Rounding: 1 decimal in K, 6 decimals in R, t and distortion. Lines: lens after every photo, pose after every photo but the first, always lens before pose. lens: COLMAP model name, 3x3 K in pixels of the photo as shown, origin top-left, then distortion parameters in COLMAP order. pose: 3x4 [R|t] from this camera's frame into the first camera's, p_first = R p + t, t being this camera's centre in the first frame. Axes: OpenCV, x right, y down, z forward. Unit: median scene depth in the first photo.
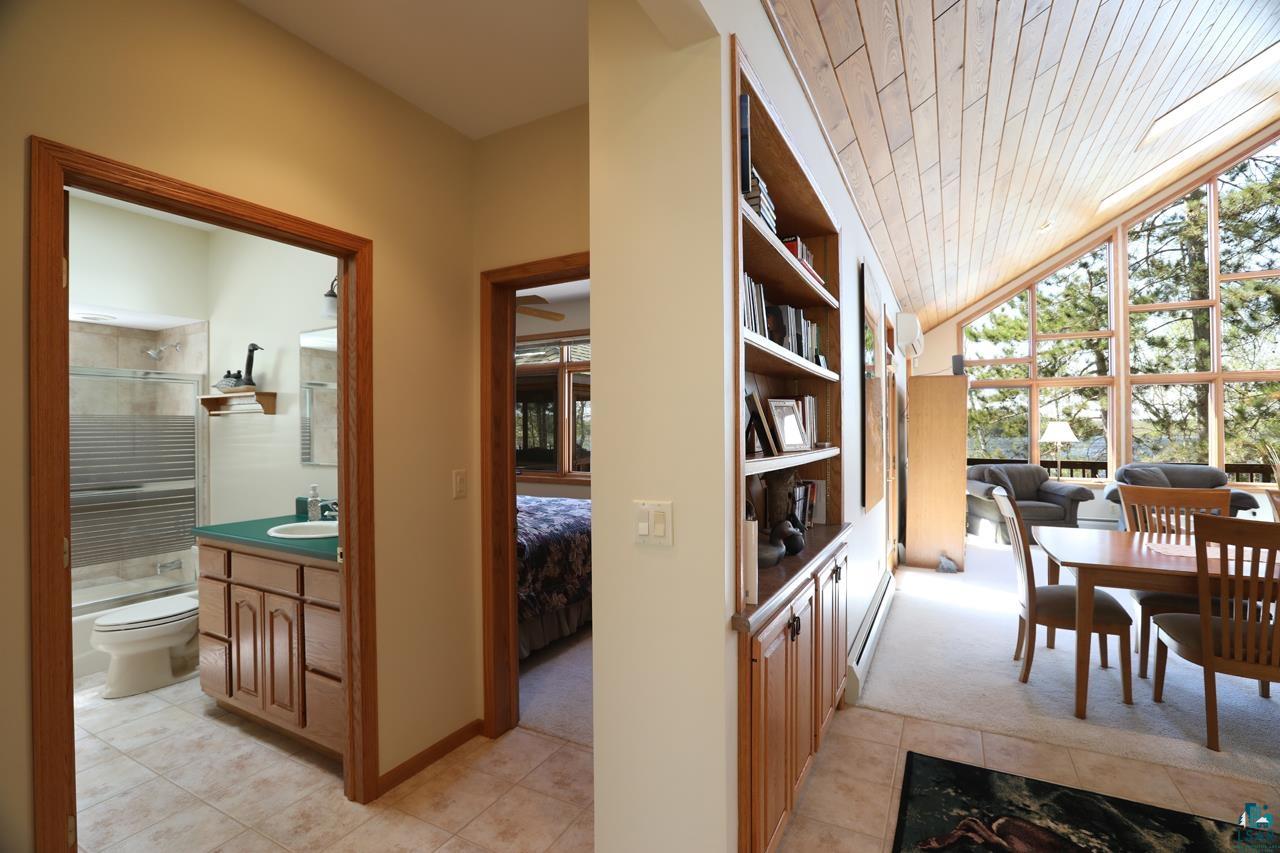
lens RADIAL K [[580.3, 0, 640.0], [0, 580.3, 426.5], [0, 0, 1]] dist [-0.048280, 0.012177]
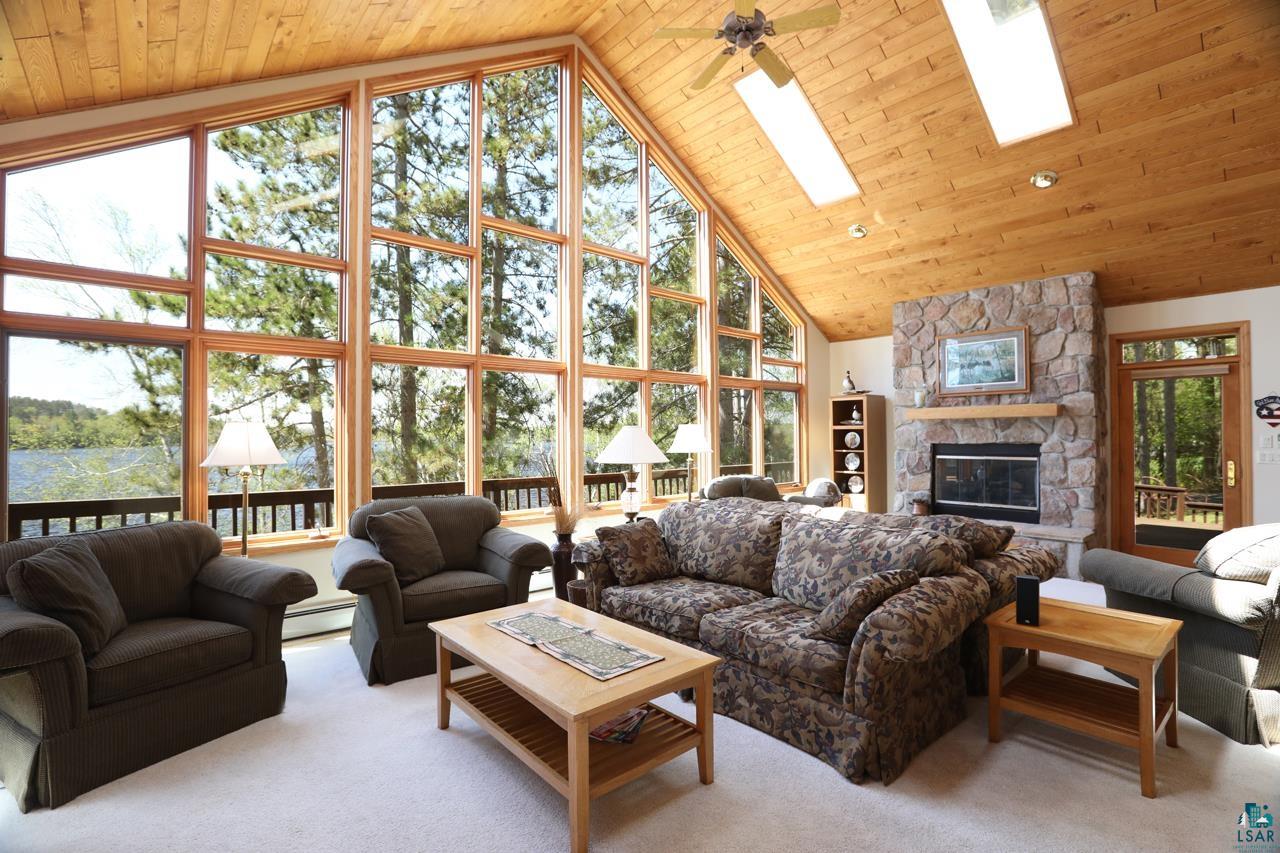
lens RADIAL K [[580.3, 0, 640.0], [0, 580.3, 426.5], [0, 0, 1]] dist [-0.048280, 0.012177]
pose [[0.350278, 0.009867, 0.936594, 0.194510], [-0.001487, 0.999949, -0.009978, -0.000708], [-0.936644, 0.002103, 0.350275, 0.249399]]
